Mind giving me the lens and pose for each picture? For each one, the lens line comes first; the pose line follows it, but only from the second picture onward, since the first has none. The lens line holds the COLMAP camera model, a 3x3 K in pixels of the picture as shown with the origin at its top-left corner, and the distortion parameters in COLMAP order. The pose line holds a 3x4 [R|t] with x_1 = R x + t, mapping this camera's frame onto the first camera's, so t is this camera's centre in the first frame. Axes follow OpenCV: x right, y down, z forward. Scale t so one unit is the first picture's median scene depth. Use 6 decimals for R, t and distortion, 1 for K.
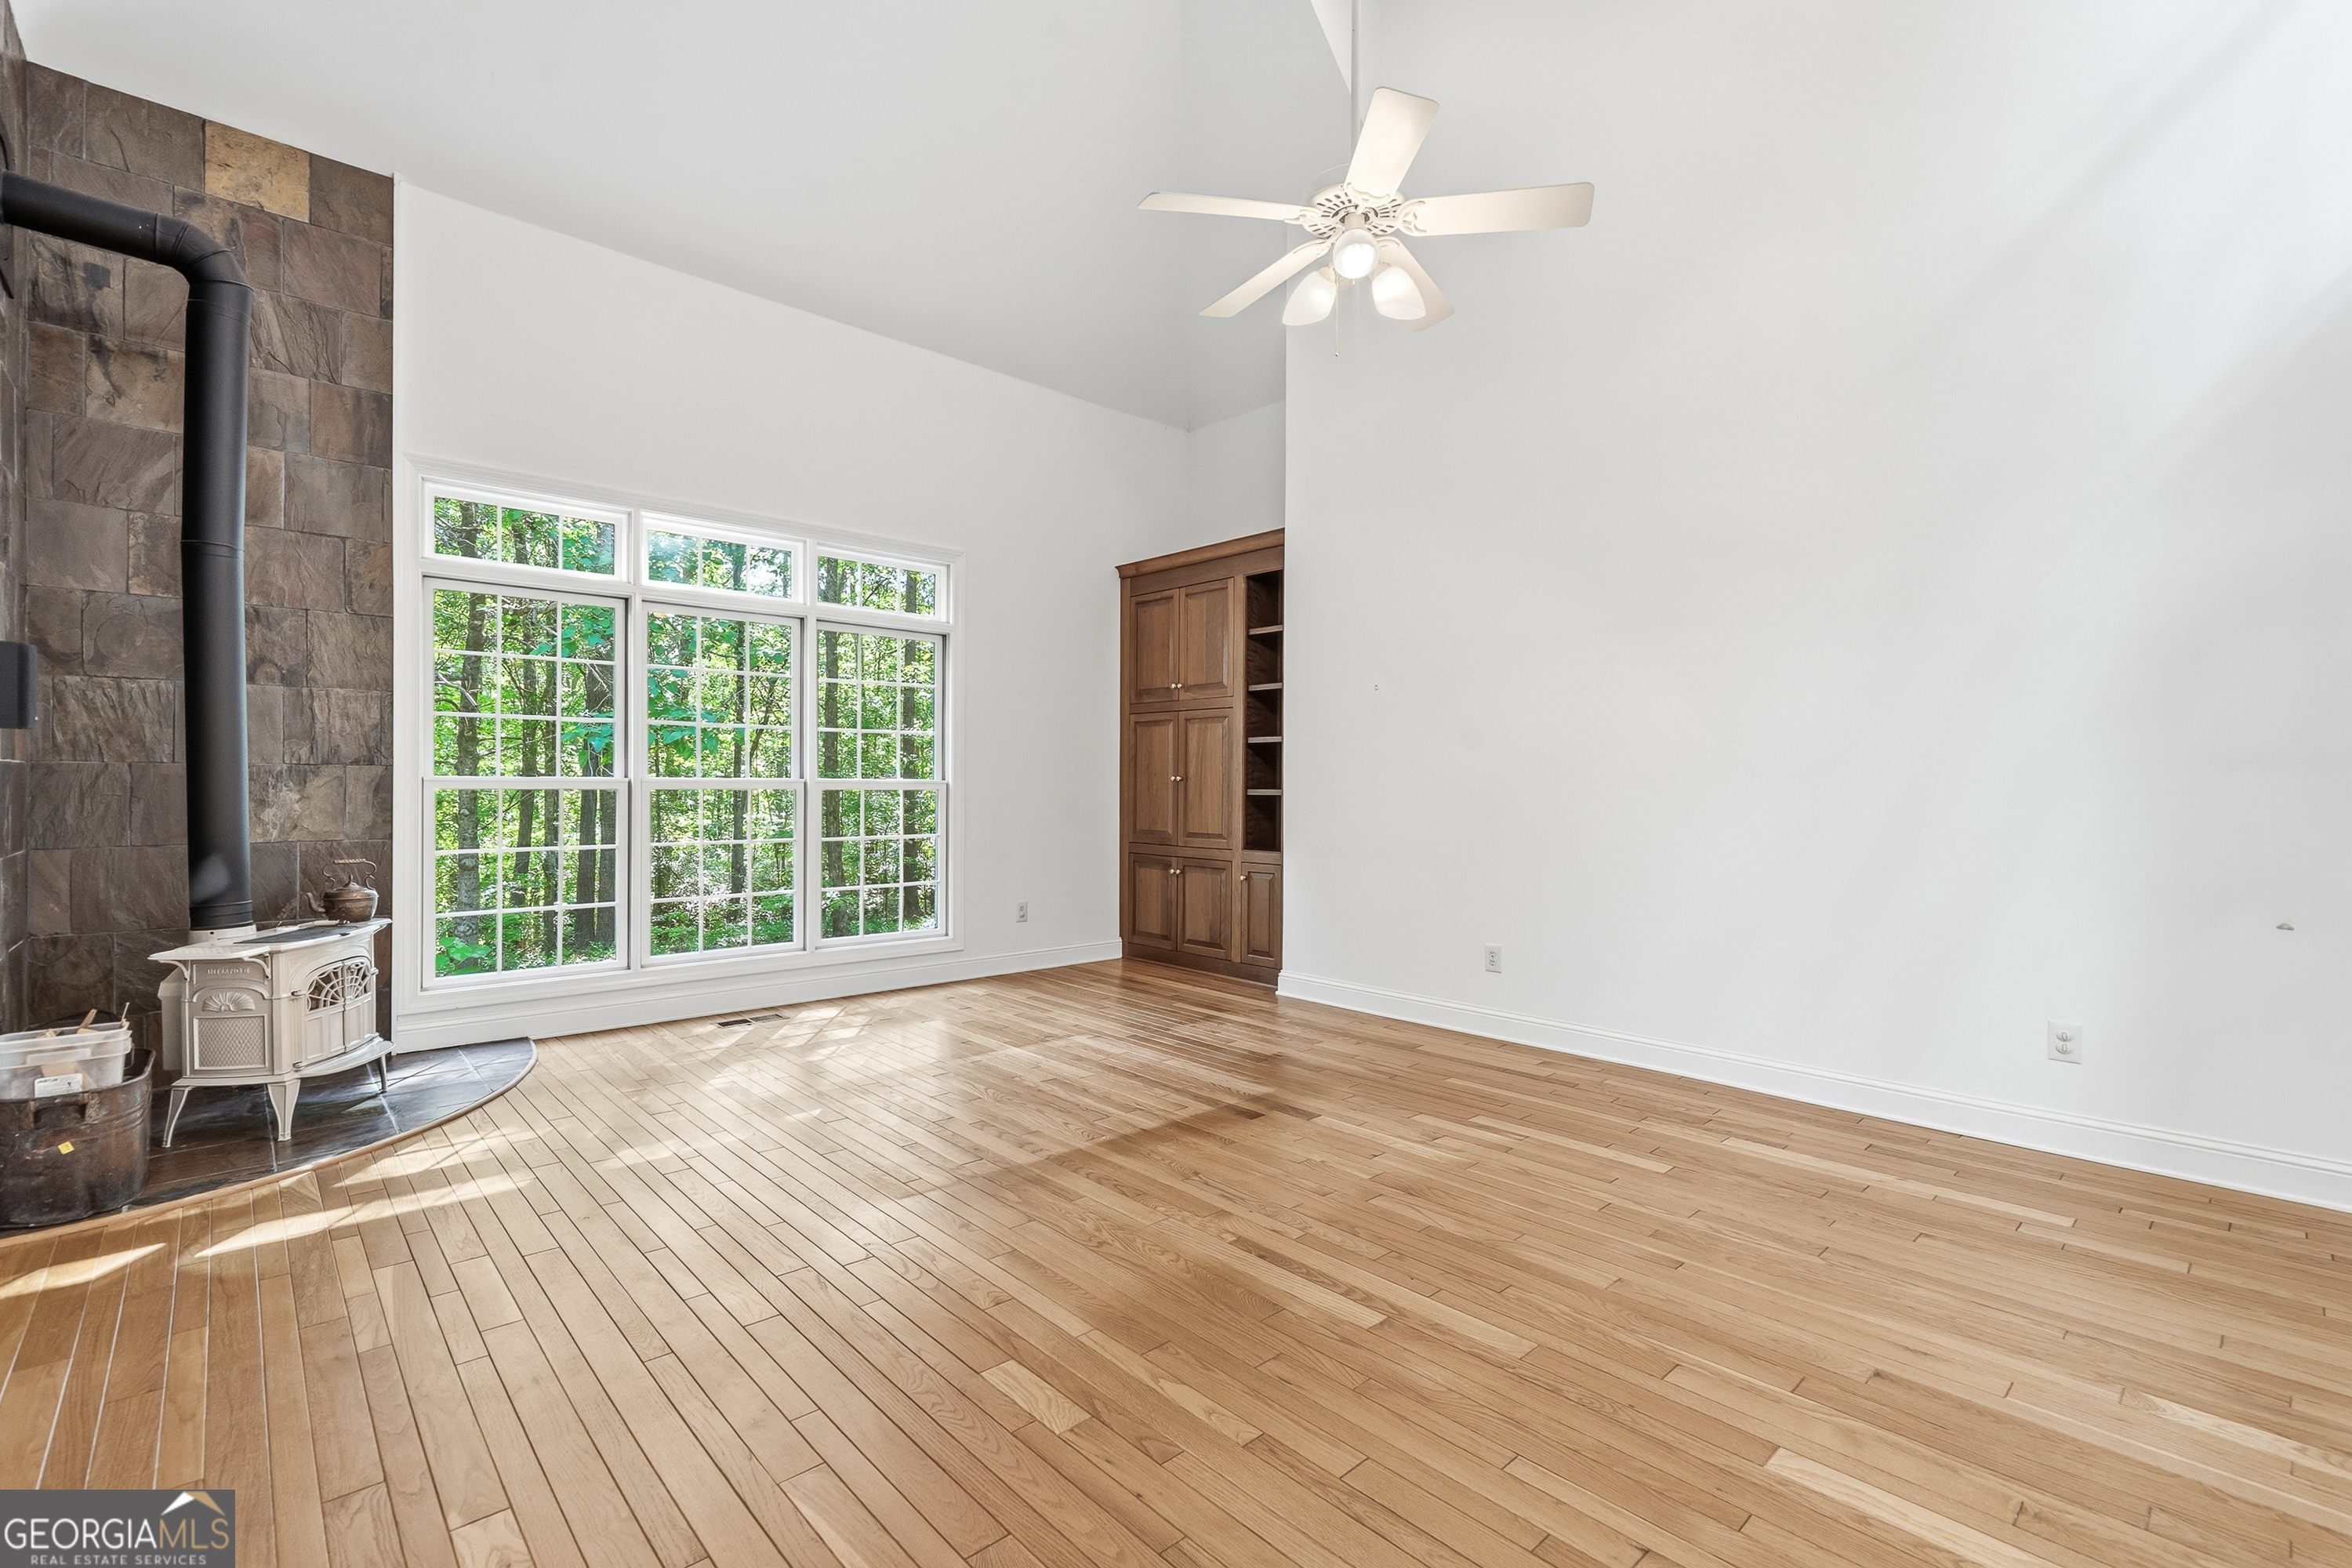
lens RADIAL K [[1050.9, 0, 1173.7], [0, 1050.9, 792.1], [0, 0, 1]] dist [0.002986, 0.000530]
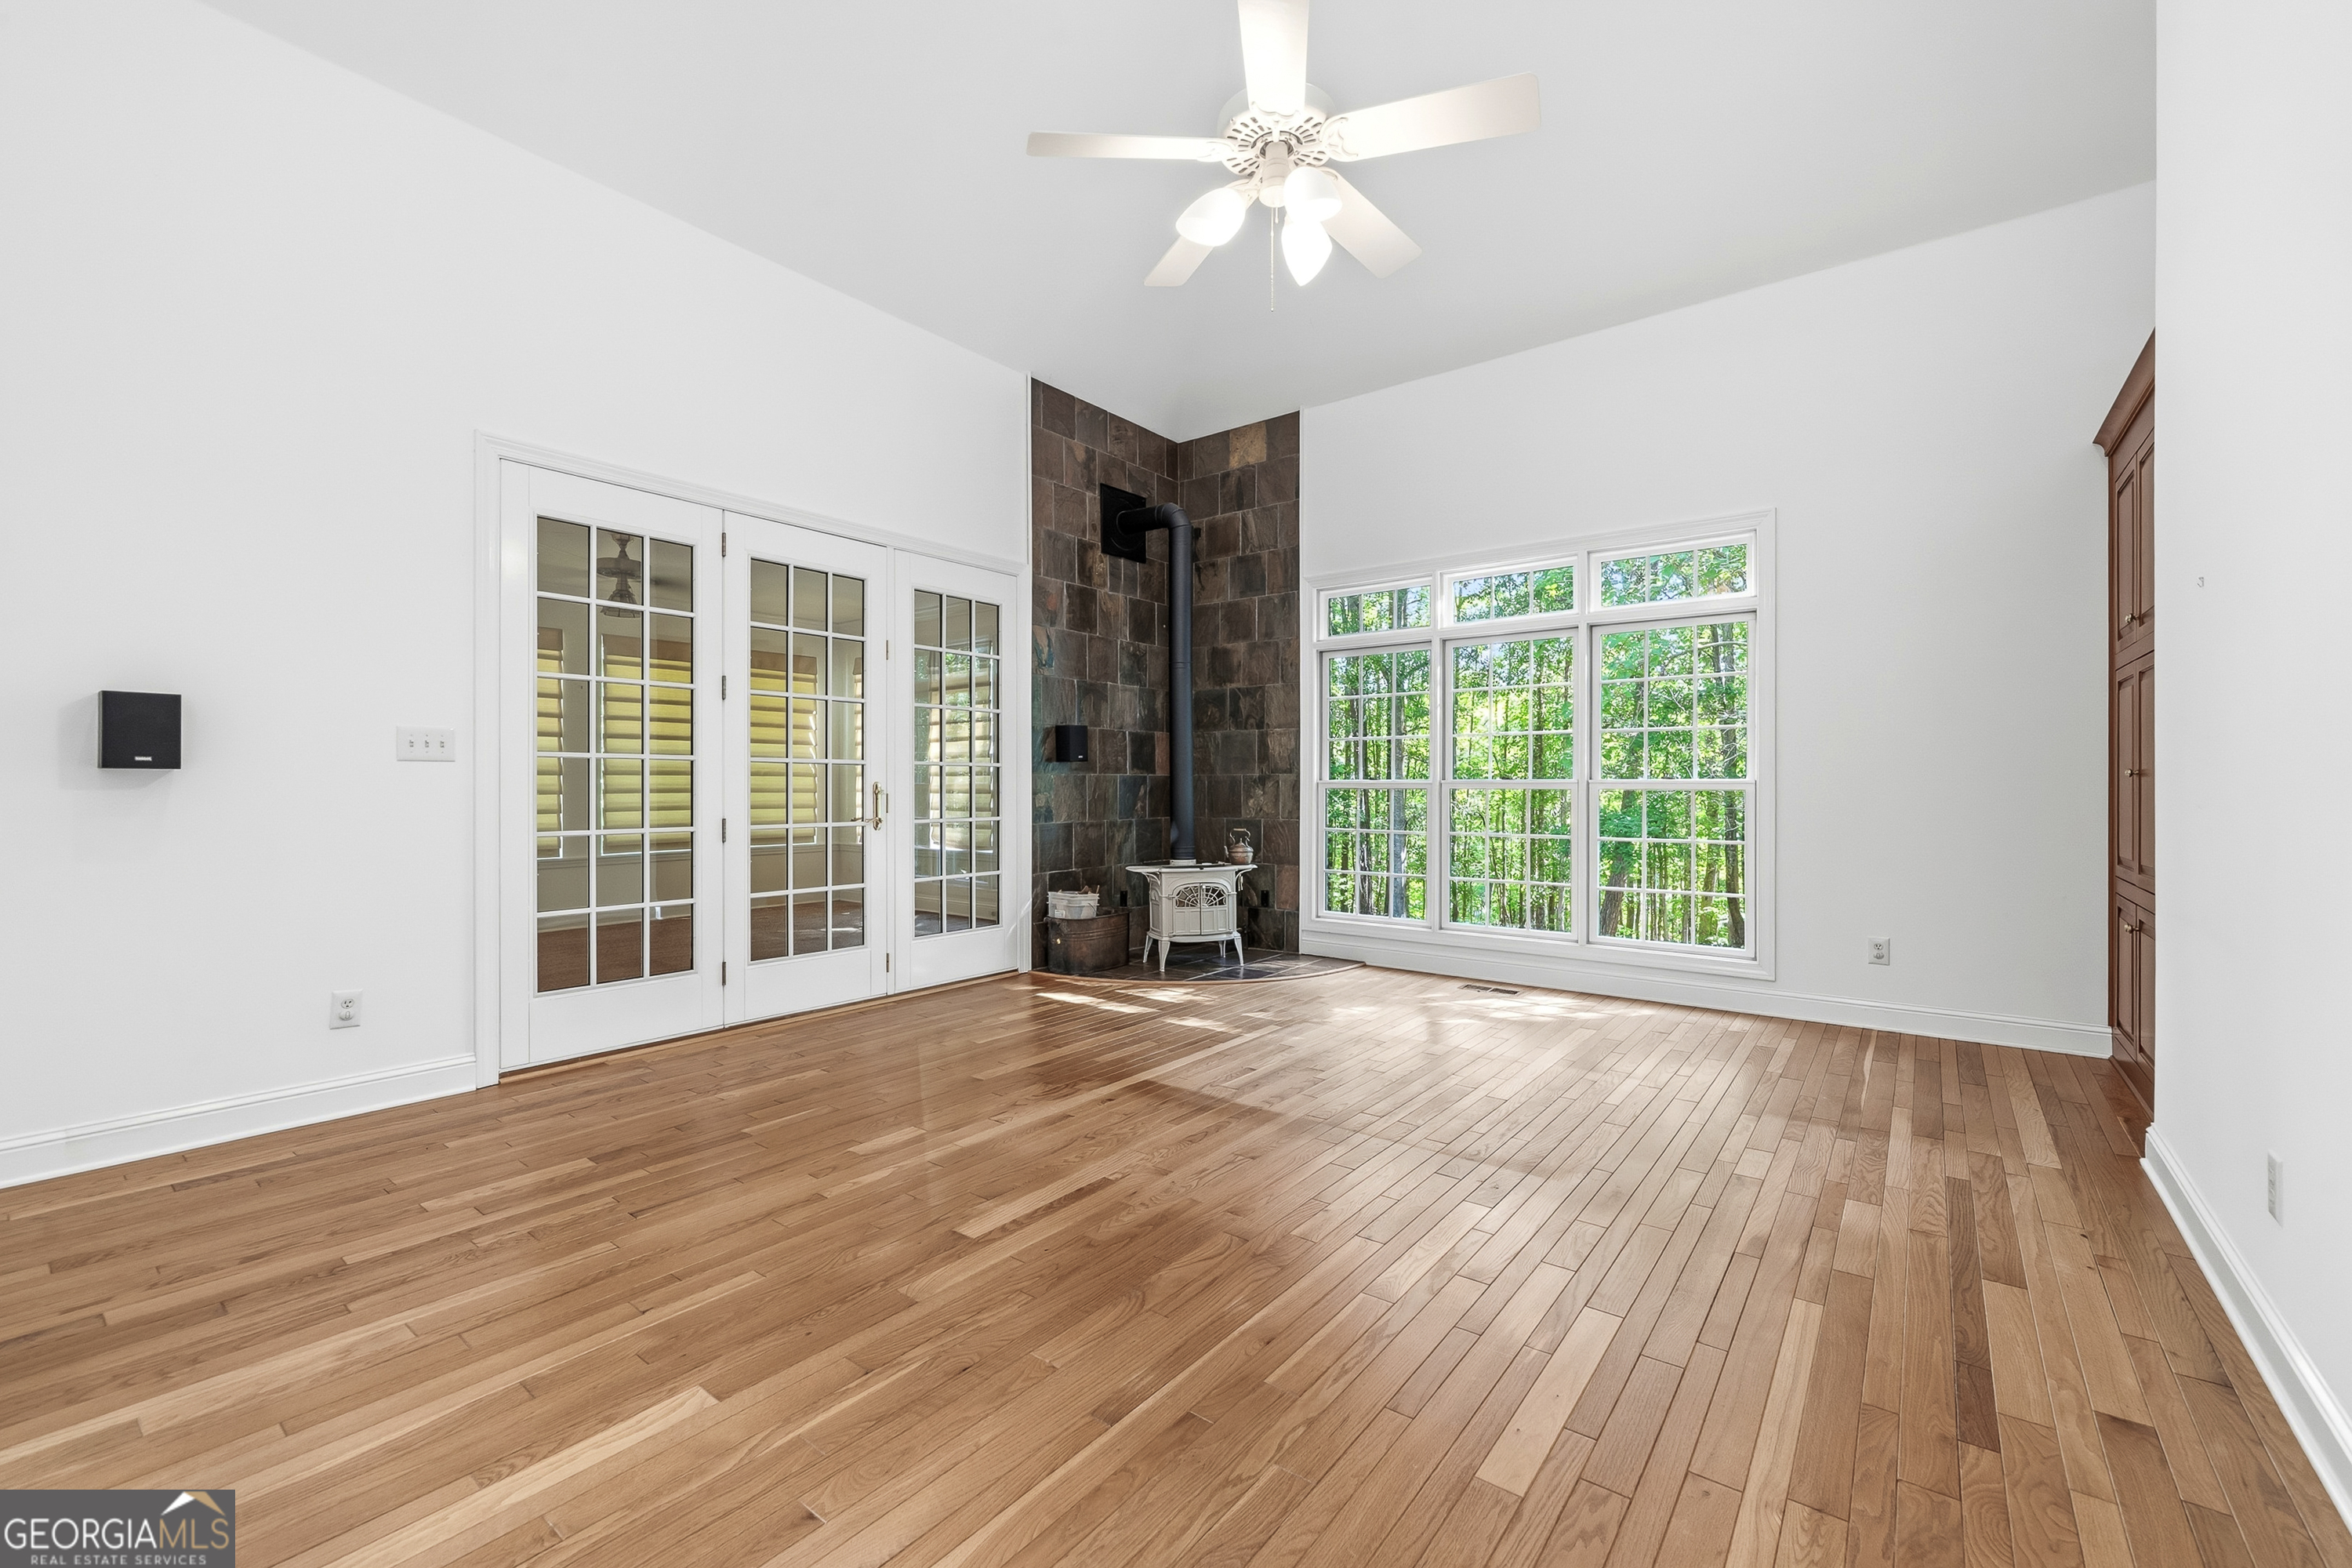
lens RADIAL K [[978.4, 0, 1164.4], [0, 978.4, 786.8], [0, 0, 1]] dist [-0.001481, -0.000637]
pose [[0.157199, -0.001865, -0.987565, 0.842559], [-0.008845, 0.999955, -0.003297, 0.002084], [0.987527, 0.009253, 0.157175, 0.668670]]
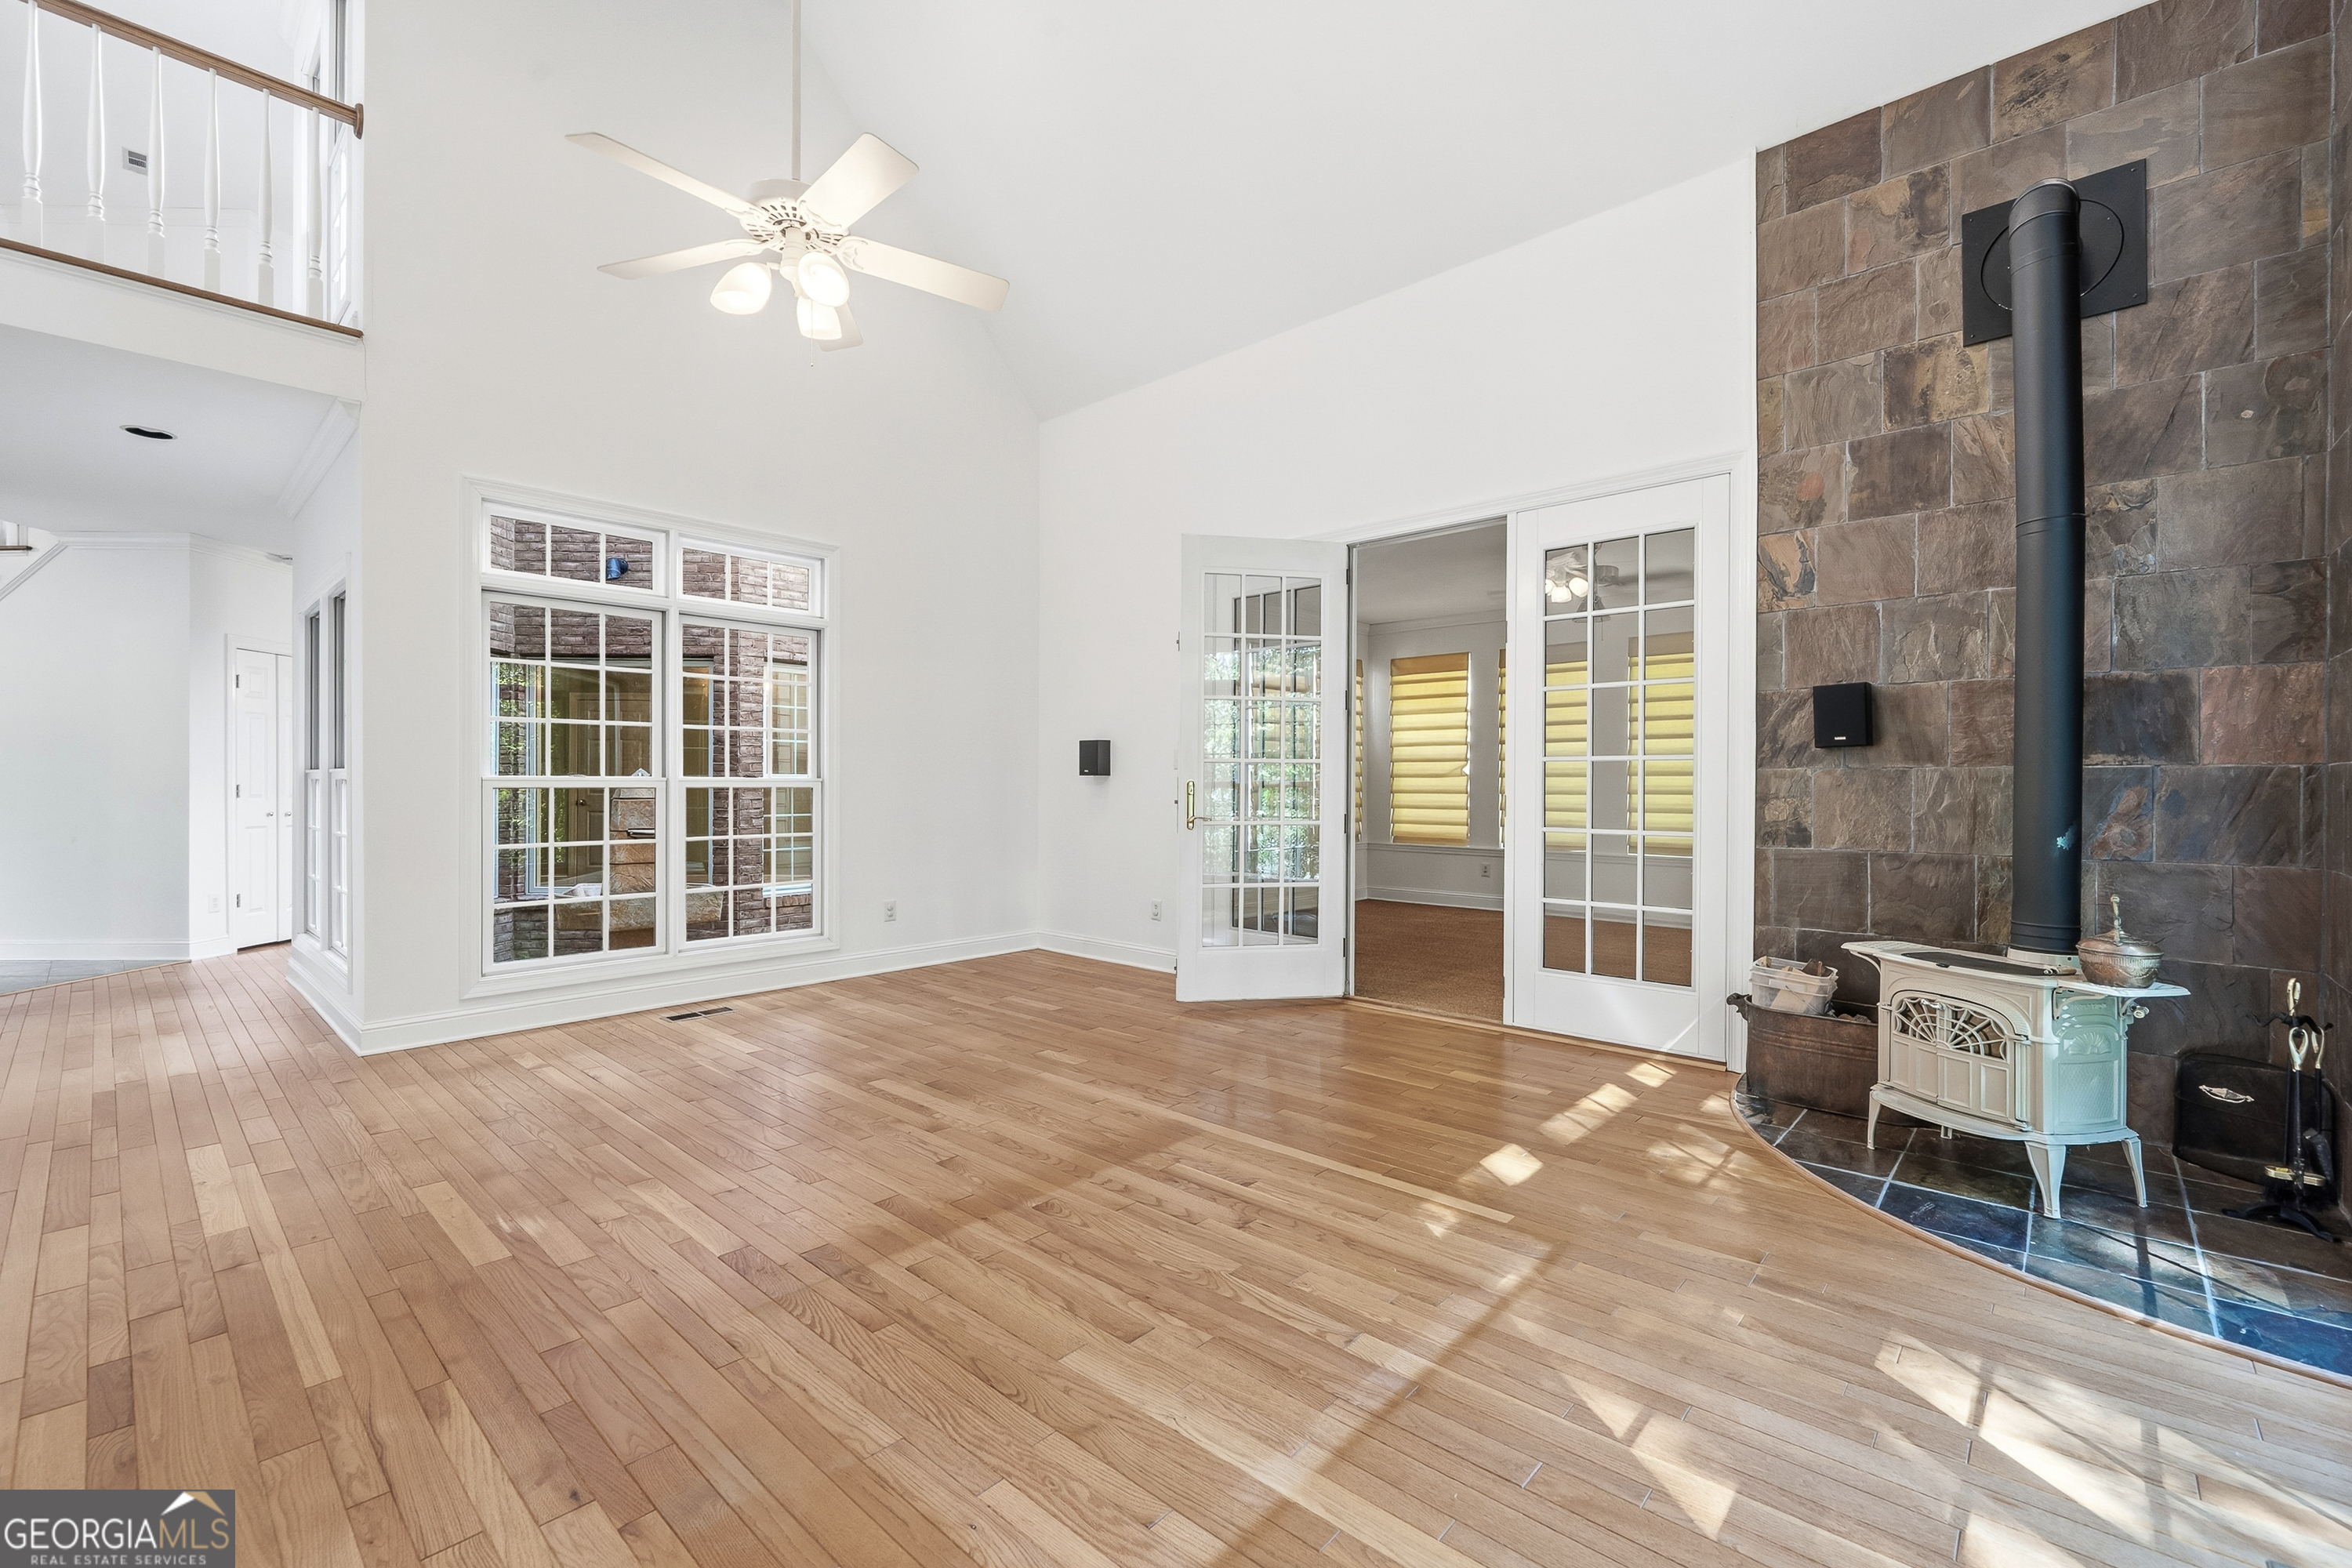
lens RADIAL K [[978.4, 0, 1164.4], [0, 978.4, 786.8], [0, 0, 1]] dist [-0.001481, -0.000637]
pose [[-0.996835, -0.007900, -0.079102, -0.101756], [-0.008975, 0.999872, 0.013250, -0.012636], [0.078987, 0.013918, -0.996778, 1.717257]]
